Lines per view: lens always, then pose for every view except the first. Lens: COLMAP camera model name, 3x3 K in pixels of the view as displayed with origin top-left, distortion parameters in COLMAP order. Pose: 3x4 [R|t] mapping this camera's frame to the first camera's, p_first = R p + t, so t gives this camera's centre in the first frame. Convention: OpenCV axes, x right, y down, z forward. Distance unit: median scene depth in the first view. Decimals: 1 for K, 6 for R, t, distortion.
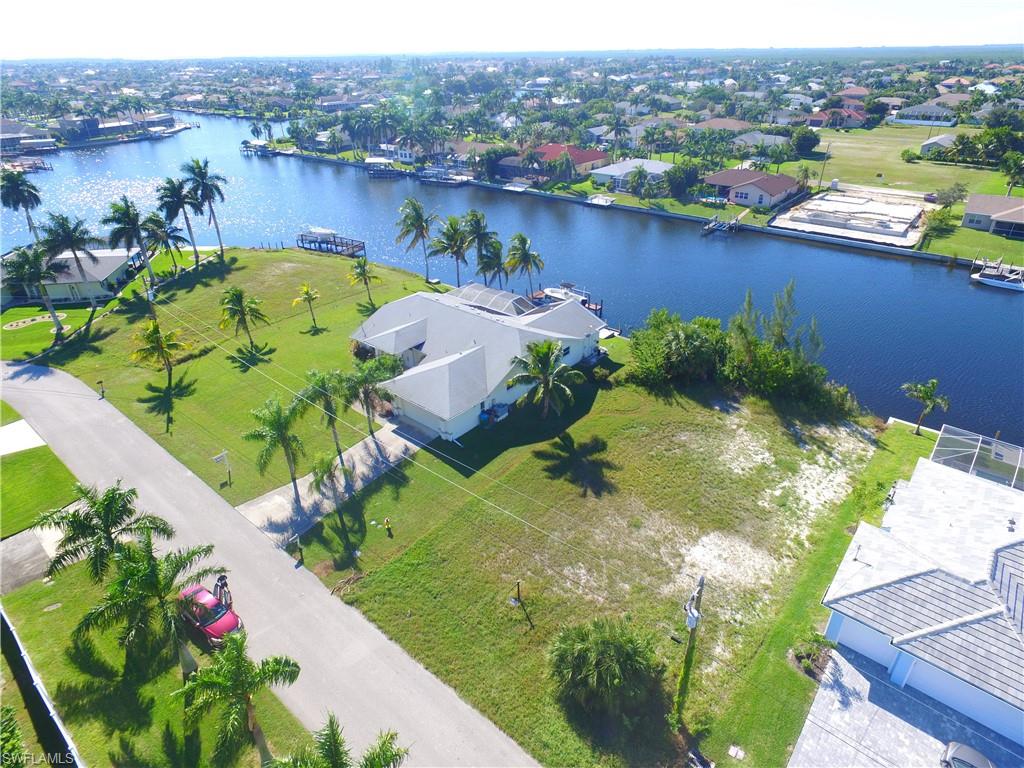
lens RADIAL K [[575.2, 0, 512.0], [0, 575.2, 384.0], [0, 0, 1]] dist [-0.004839, 0.000424]
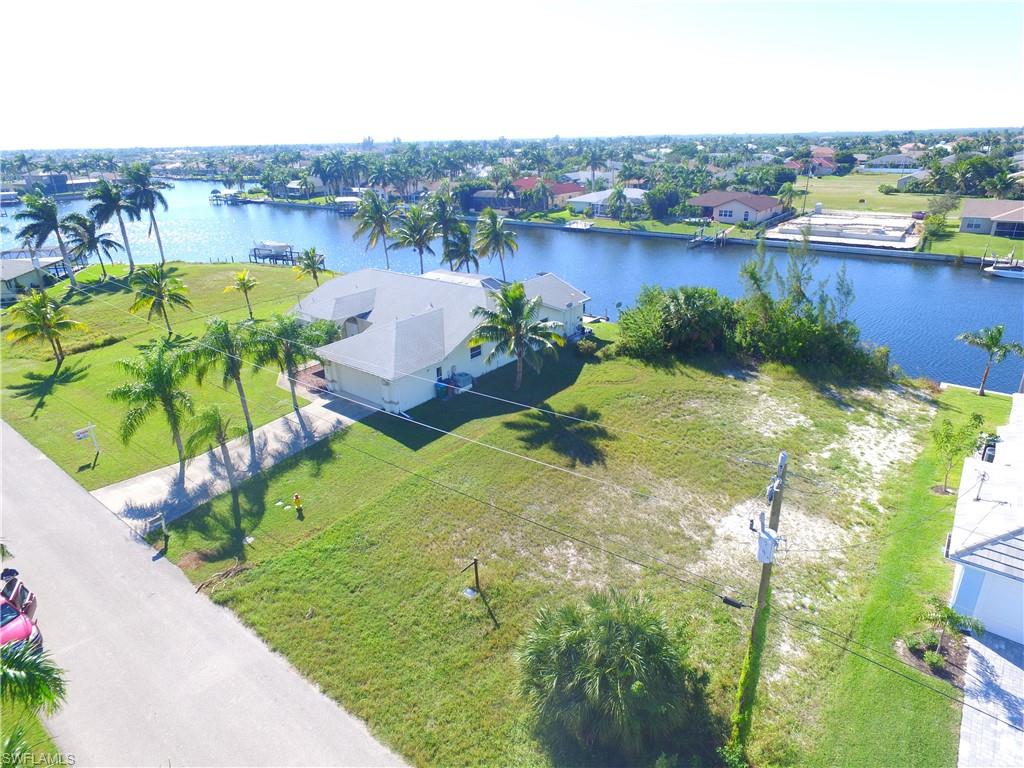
lens RADIAL K [[580.9, 0, 512.0], [0, 580.9, 384.0], [0, 0, 1]] dist [-0.002084, 0.000747]
pose [[0.999403, -0.018550, 0.029162, 0.025355], [0.021872, 0.992767, -0.118051, 0.150531], [-0.026761, 0.118618, 0.992579, 0.206398]]
